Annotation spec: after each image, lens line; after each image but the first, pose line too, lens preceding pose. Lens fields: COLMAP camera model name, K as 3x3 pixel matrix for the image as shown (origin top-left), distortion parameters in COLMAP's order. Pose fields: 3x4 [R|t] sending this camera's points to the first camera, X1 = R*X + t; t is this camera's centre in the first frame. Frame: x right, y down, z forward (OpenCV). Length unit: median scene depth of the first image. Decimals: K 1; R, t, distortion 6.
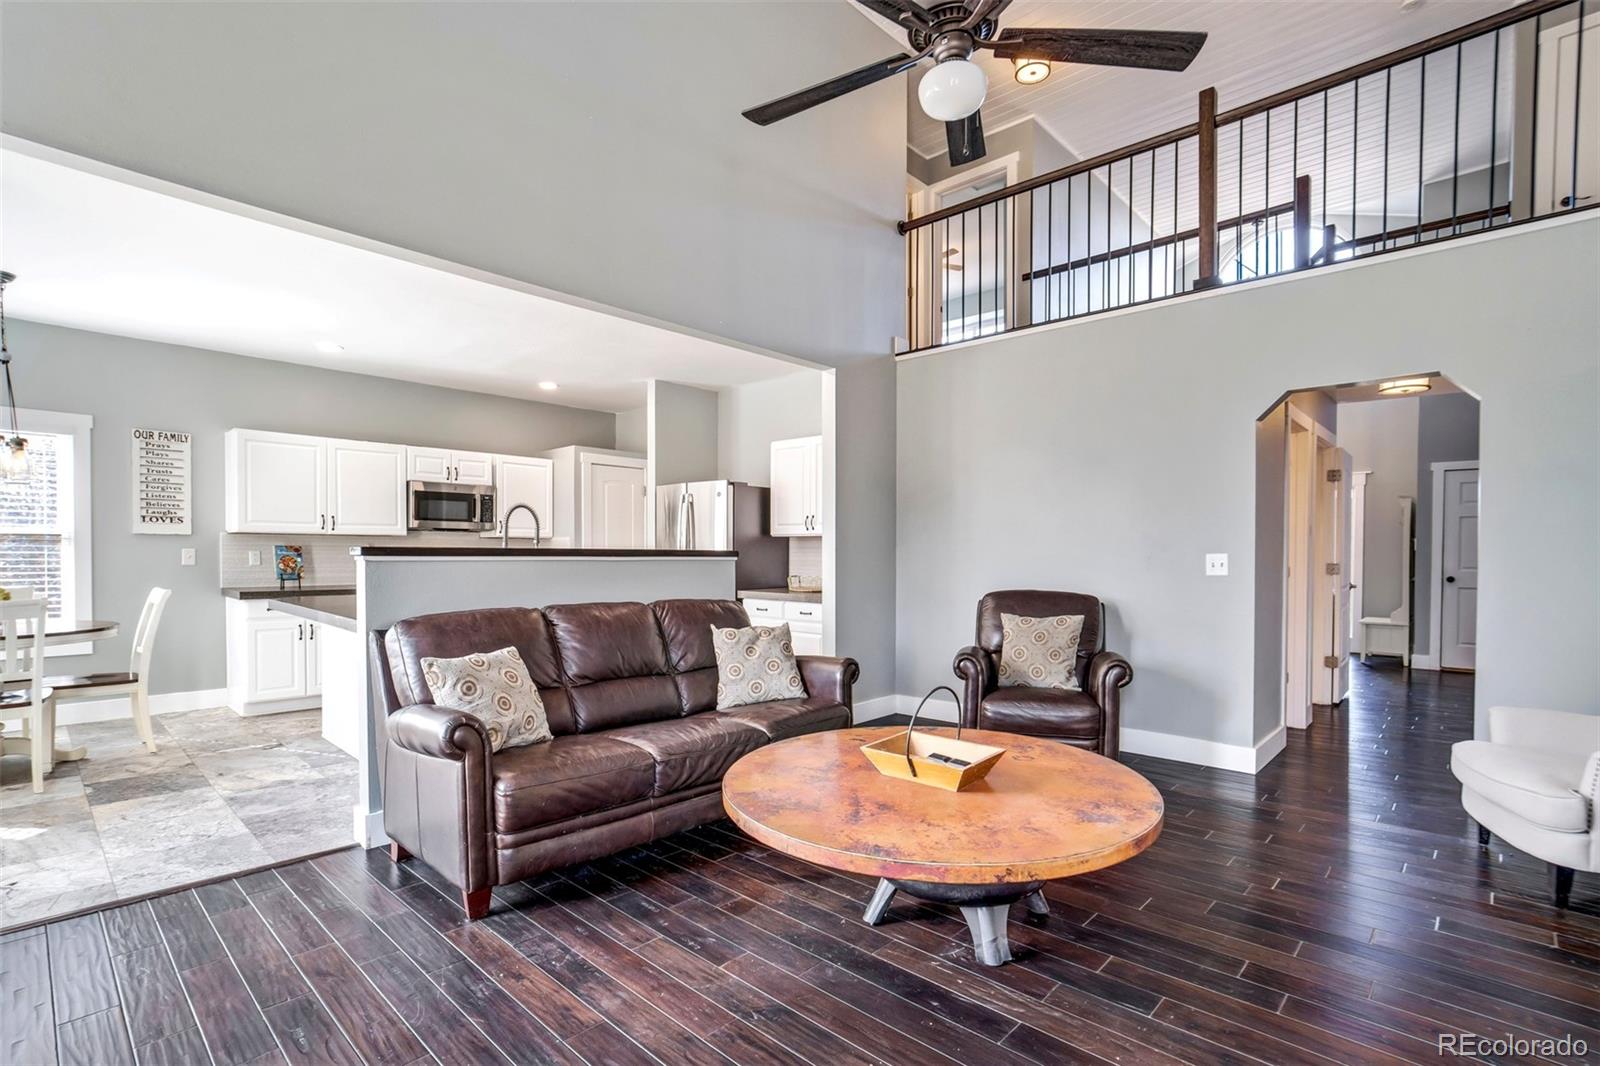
lens RADIAL K [[763.4, 0, 803.8], [0, 763.4, 571.9], [0, 0, 1]] dist [-0.037120, 0.020380]
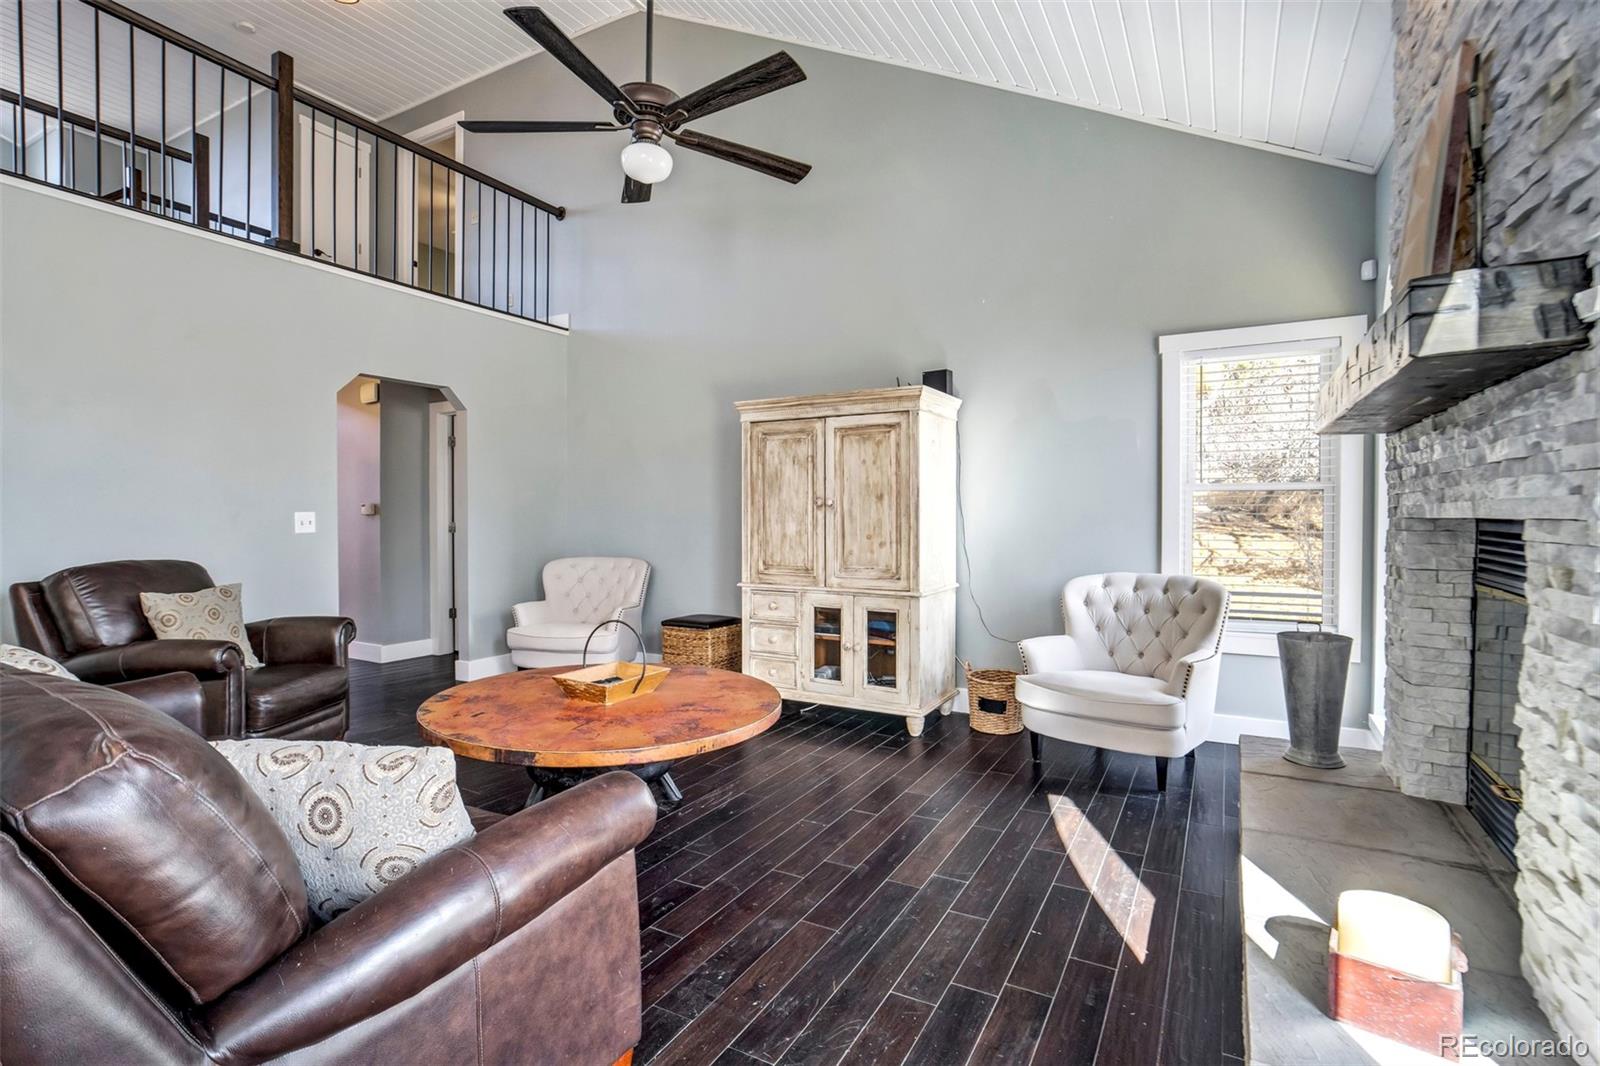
lens RADIAL K [[759.7, 0, 803.6], [0, 759.7, 529.1], [0, 0, 1]] dist [-0.036216, 0.020478]
pose [[-0.243524, -0.021666, 0.969653, -0.510647], [0.015005, 0.999547, 0.026103, -0.013793], [-0.969779, 0.020907, -0.243088, 0.470067]]
